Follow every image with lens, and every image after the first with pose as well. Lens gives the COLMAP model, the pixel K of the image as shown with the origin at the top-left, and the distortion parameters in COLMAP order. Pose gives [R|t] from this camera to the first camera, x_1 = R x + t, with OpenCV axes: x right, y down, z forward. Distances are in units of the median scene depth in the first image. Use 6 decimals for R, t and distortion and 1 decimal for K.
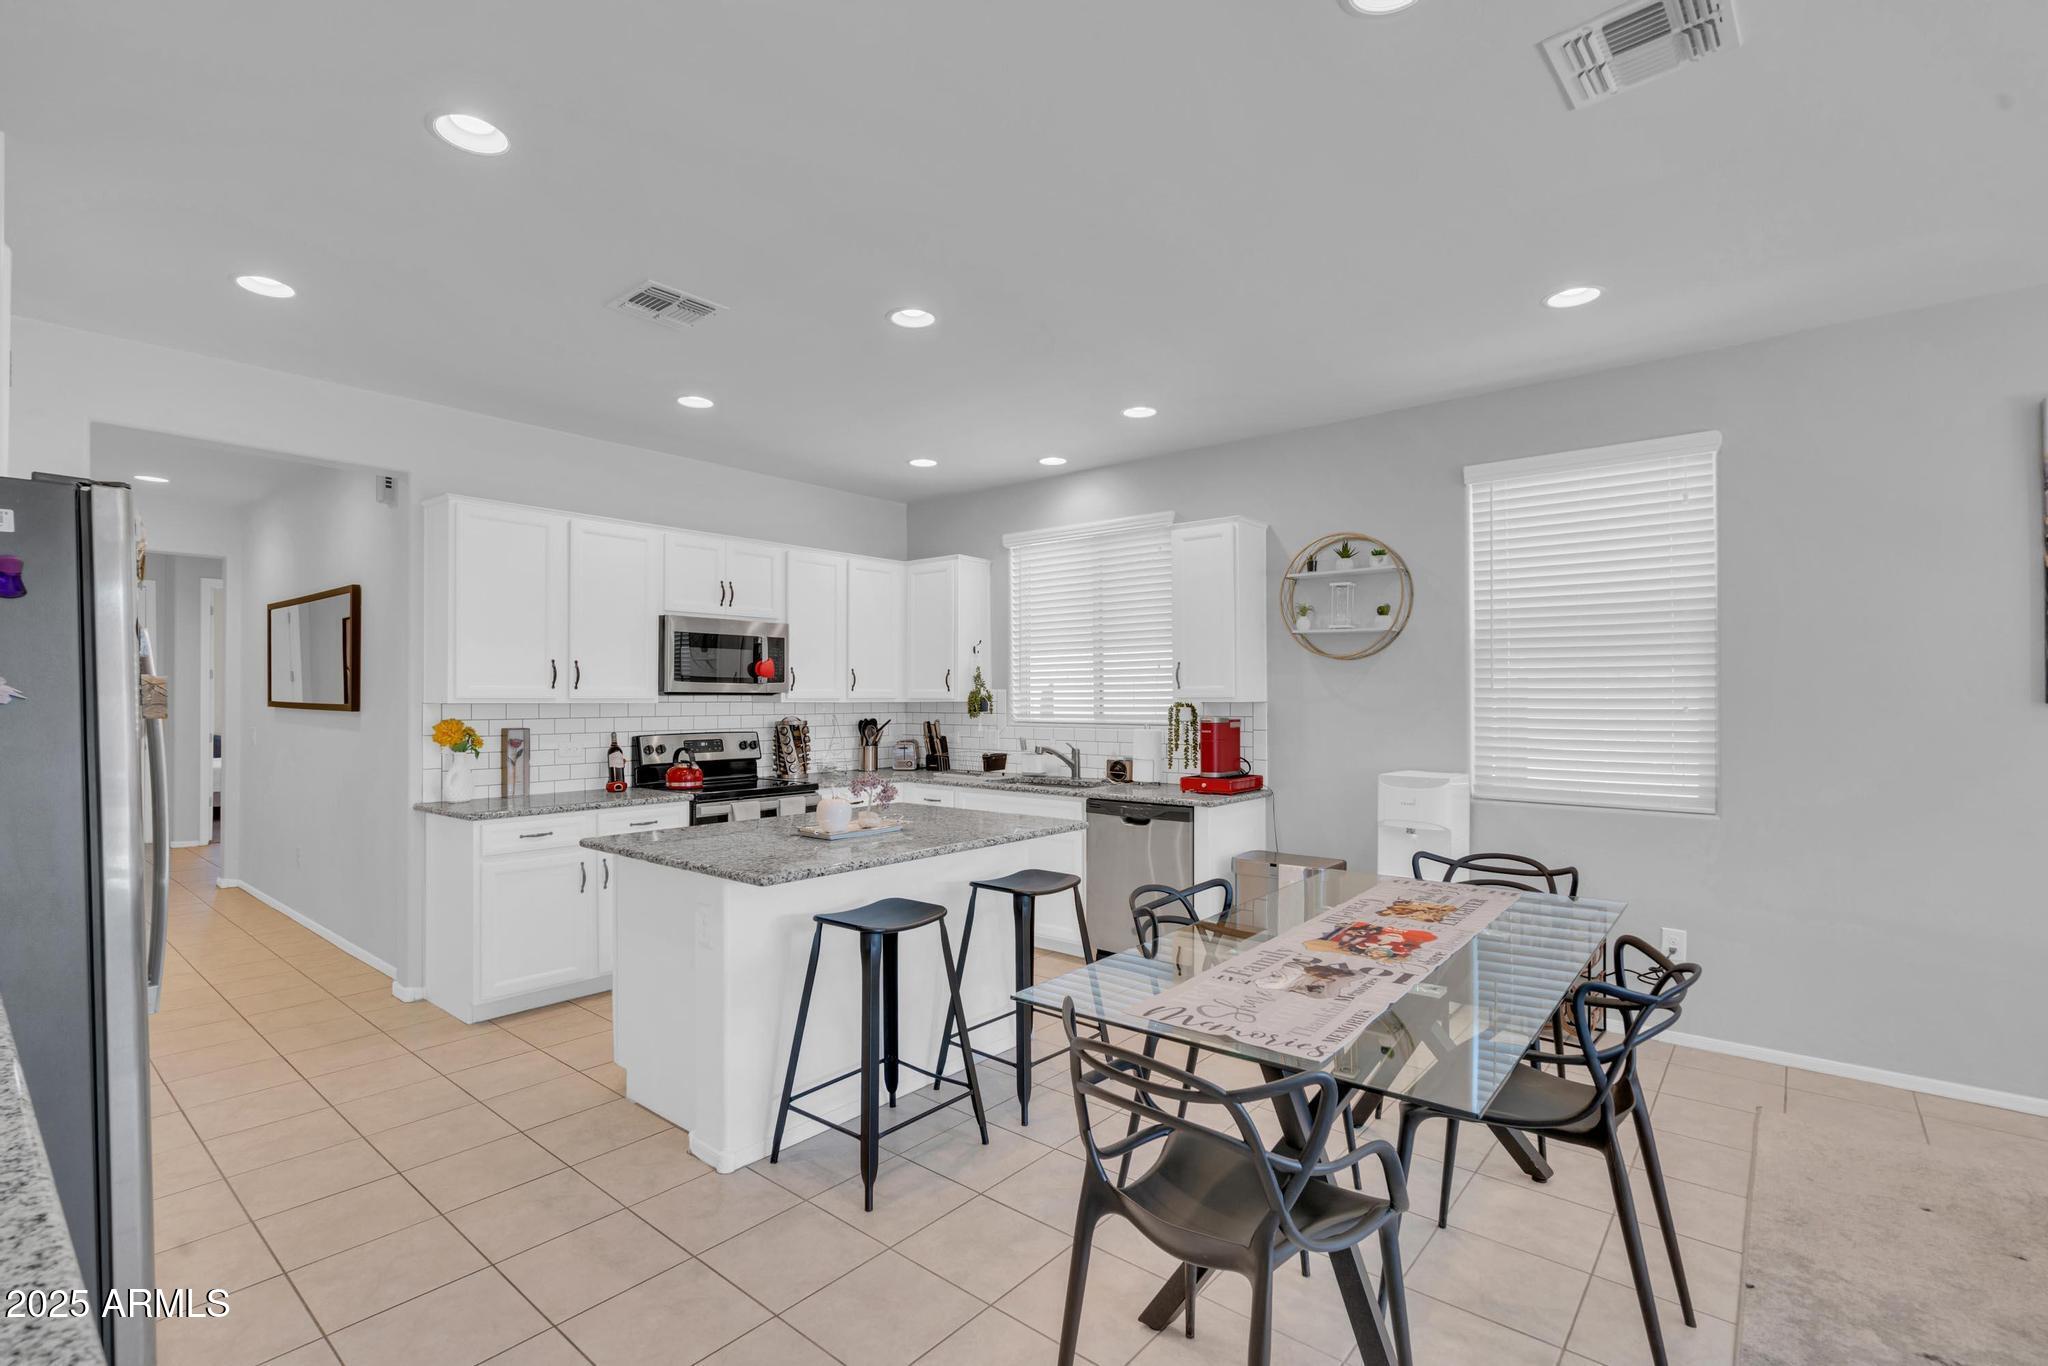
lens RADIAL K [[932.1, 0, 1008.5], [0, 932.1, 688.9], [0, 0, 1]] dist [-0.005389, 0.003022]
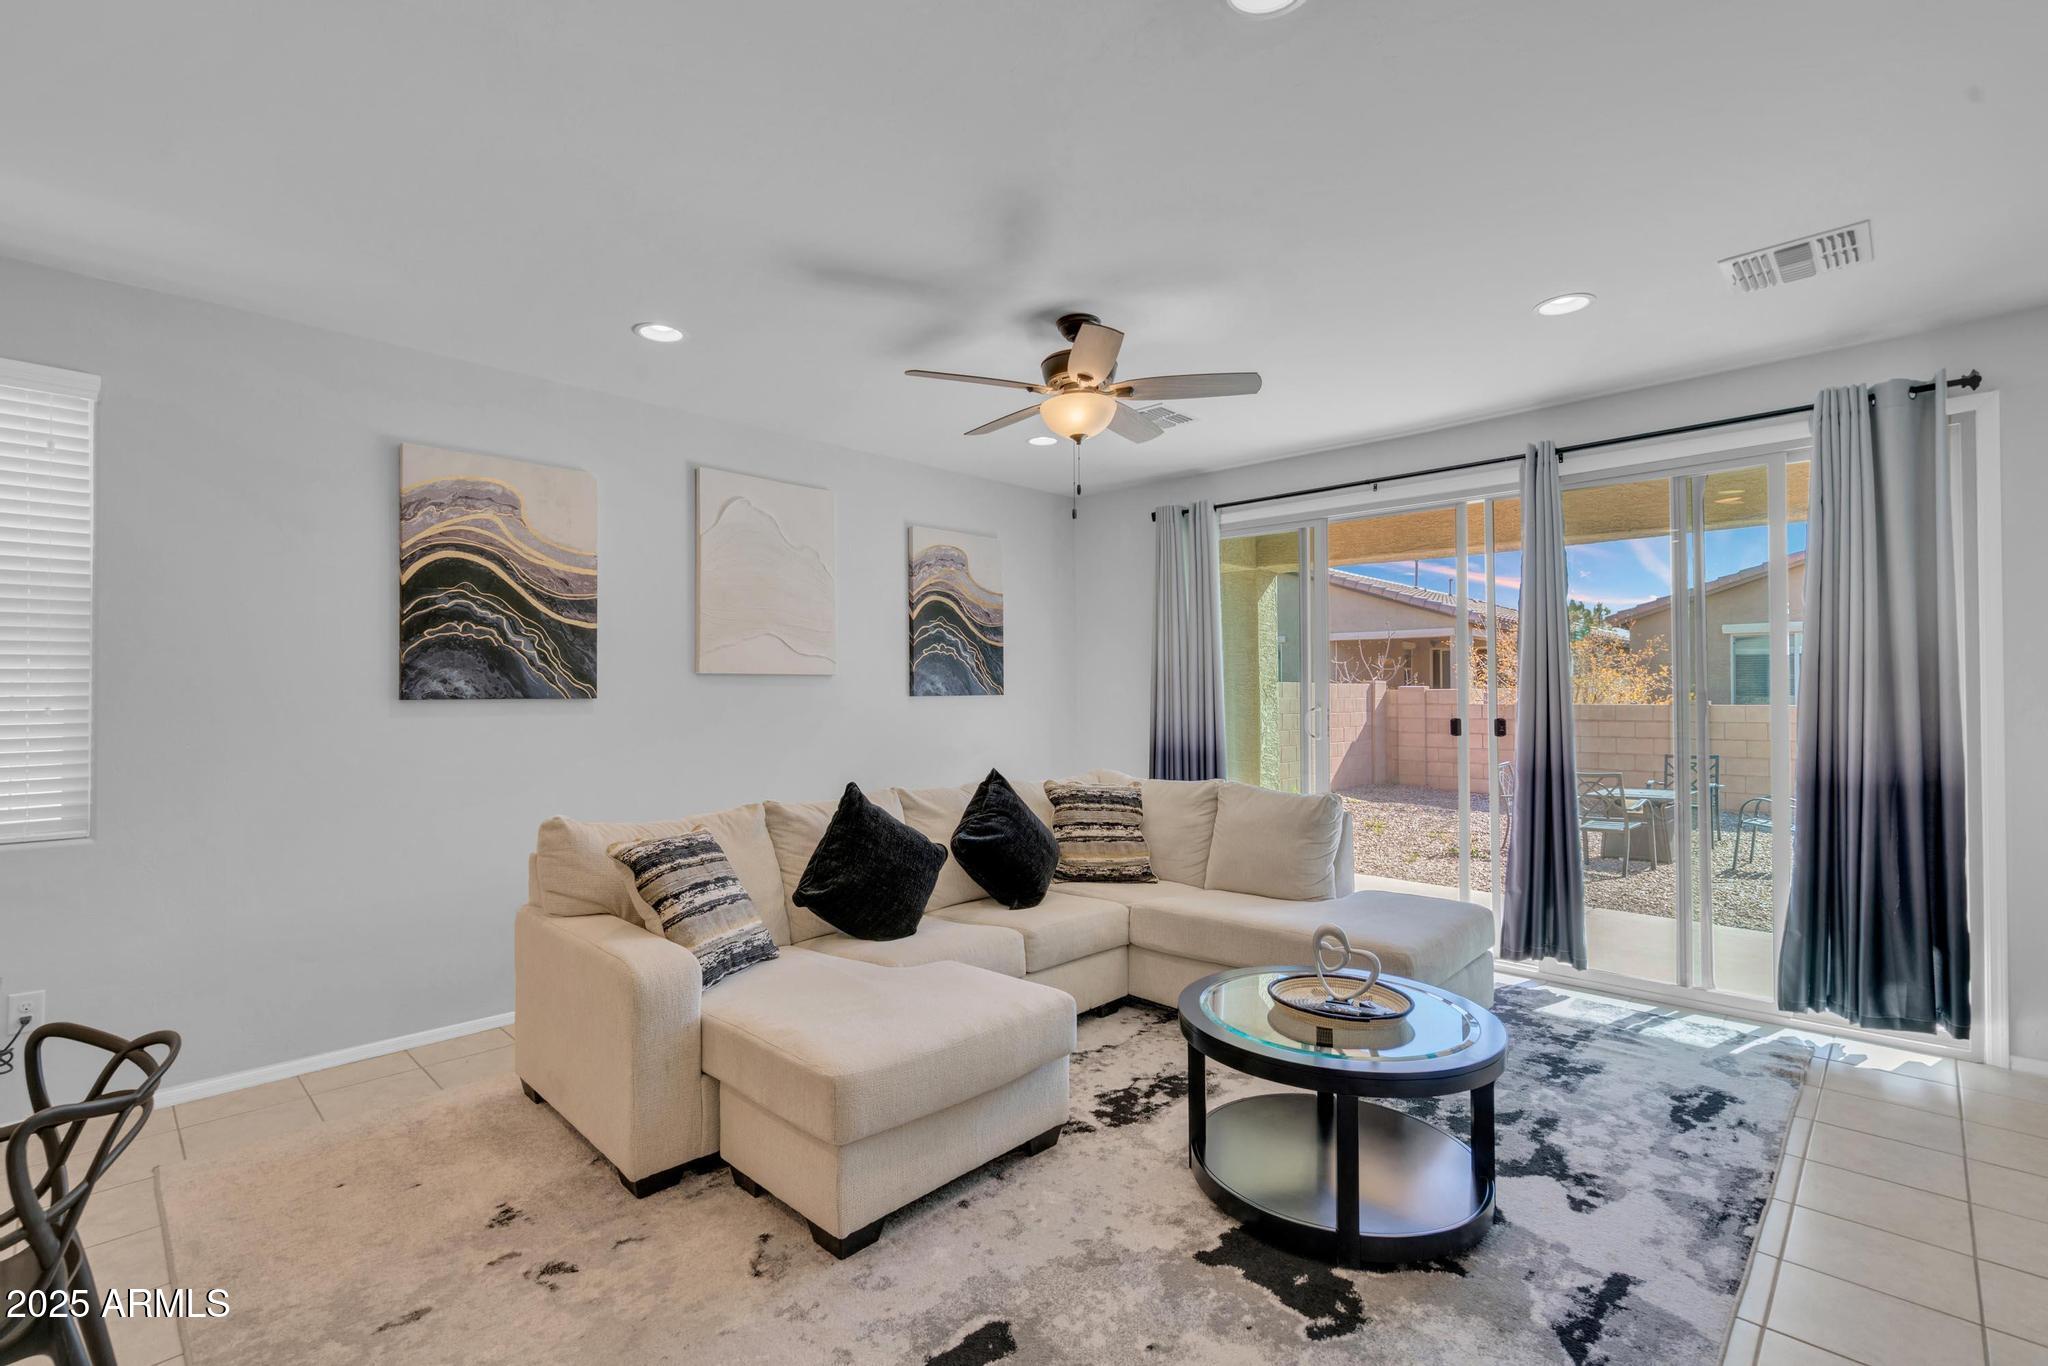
lens RADIAL K [[932.1, 0, 999.2], [0, 932.1, 684.4], [0, 0, 1]] dist [-0.005389, 0.003022]
pose [[0.083231, 0.009383, 0.996486, 0.001278], [-0.007220, 0.999935, -0.008813, 0.000272], [-0.996504, -0.006461, 0.083293, 0.099605]]
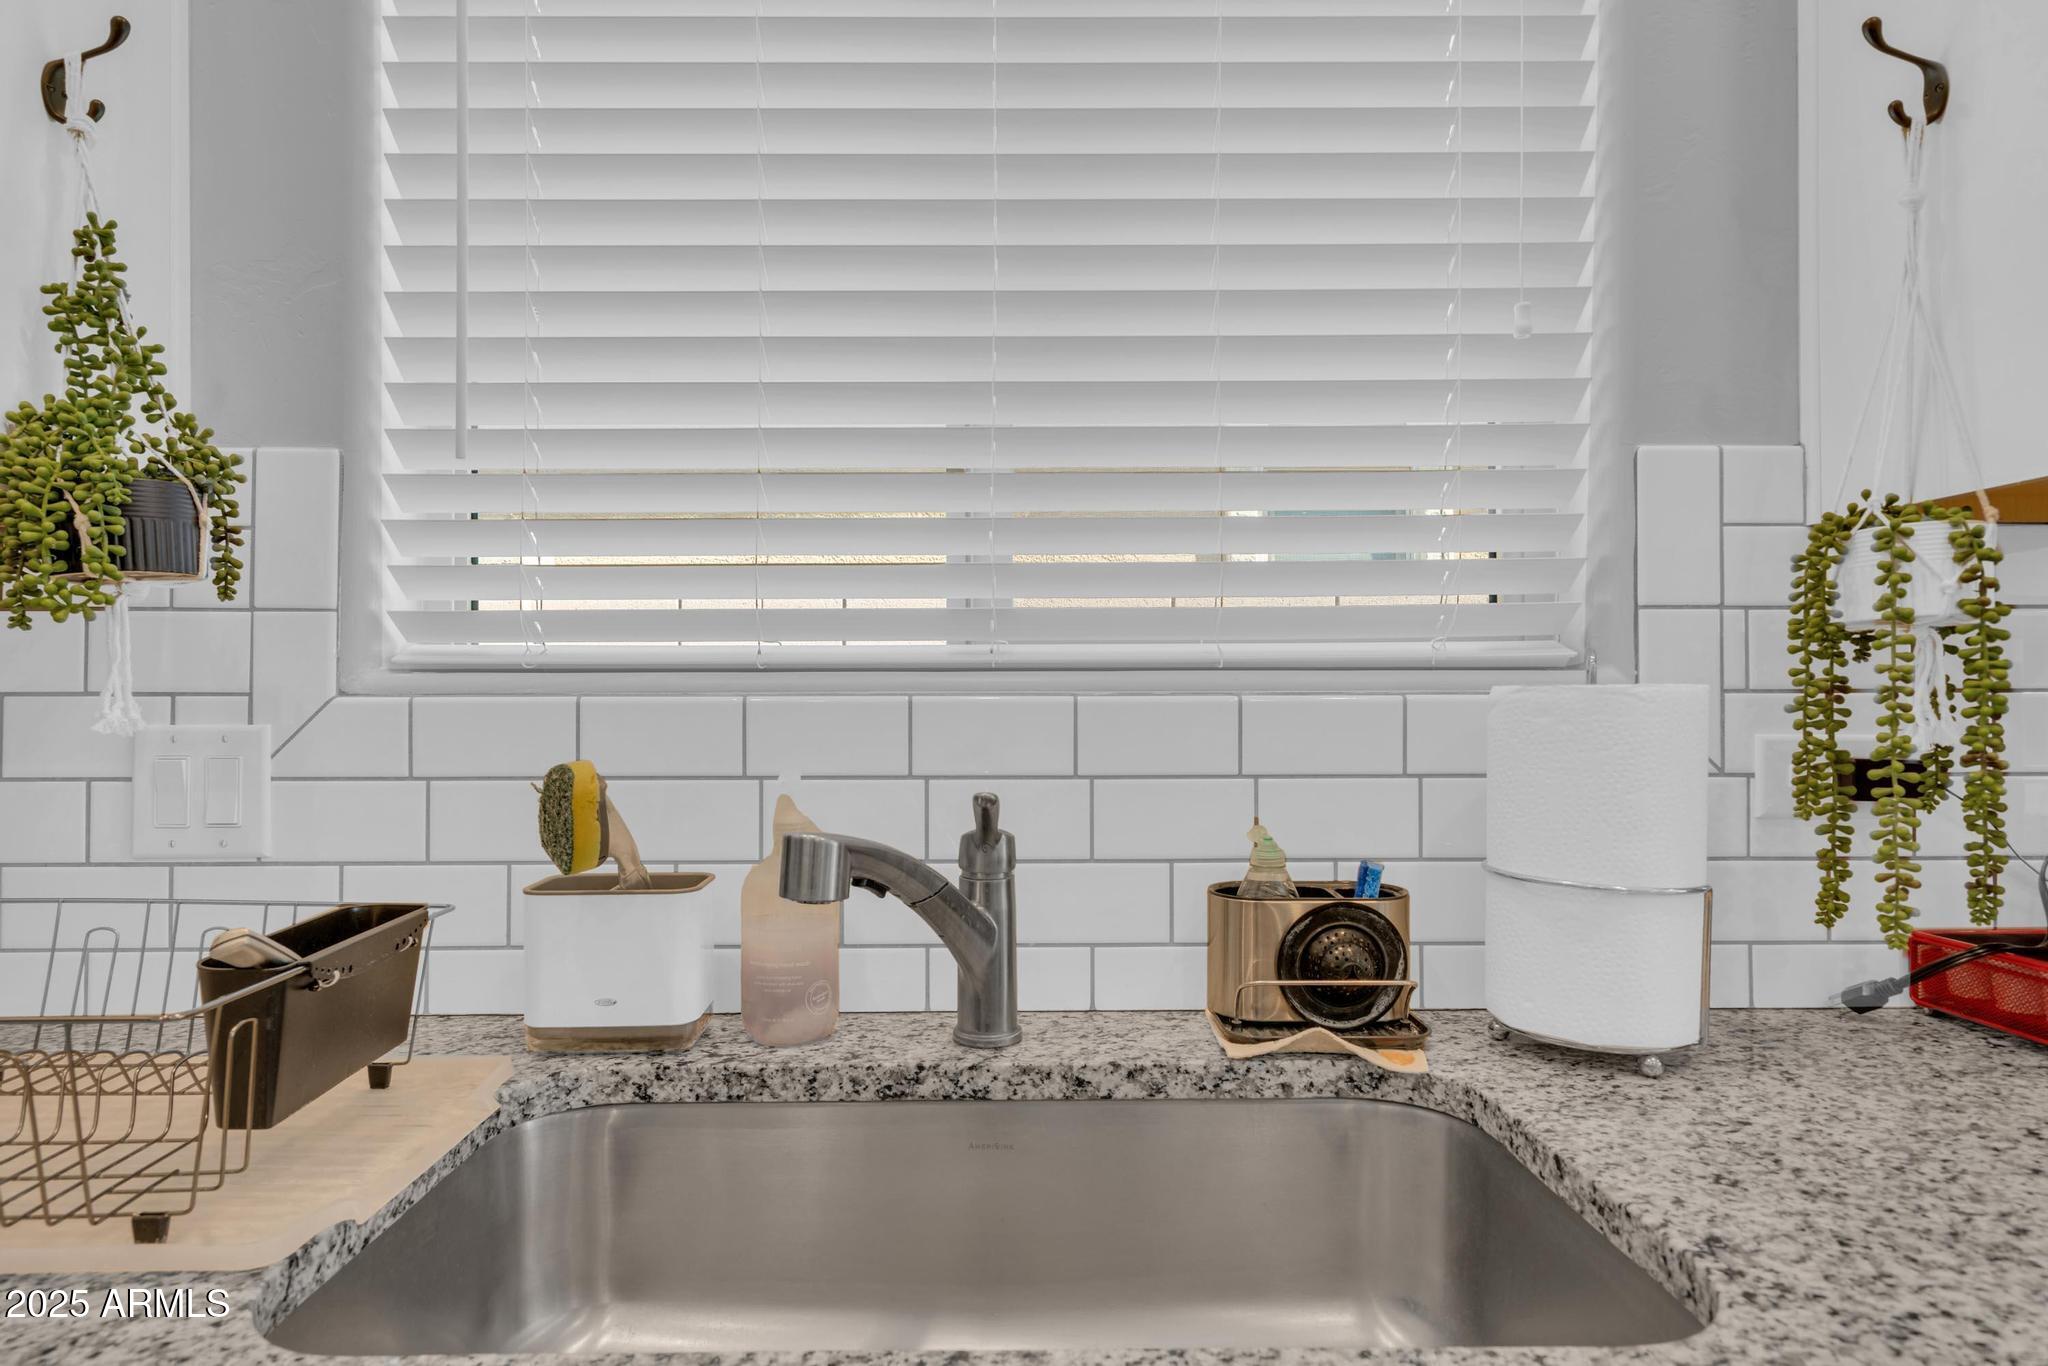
lens RADIAL K [[1130.4, 0, 984.8], [0, 1130.4, 678.0], [0, 0, 1]] dist [0.008441, 0.000671]
pose [[0.754679, 0.004625, 0.656078, -0.055797], [-0.003949, 0.999989, -0.002508, 0.049488], [-0.656083, -0.000698, 0.754689, 1.059565]]
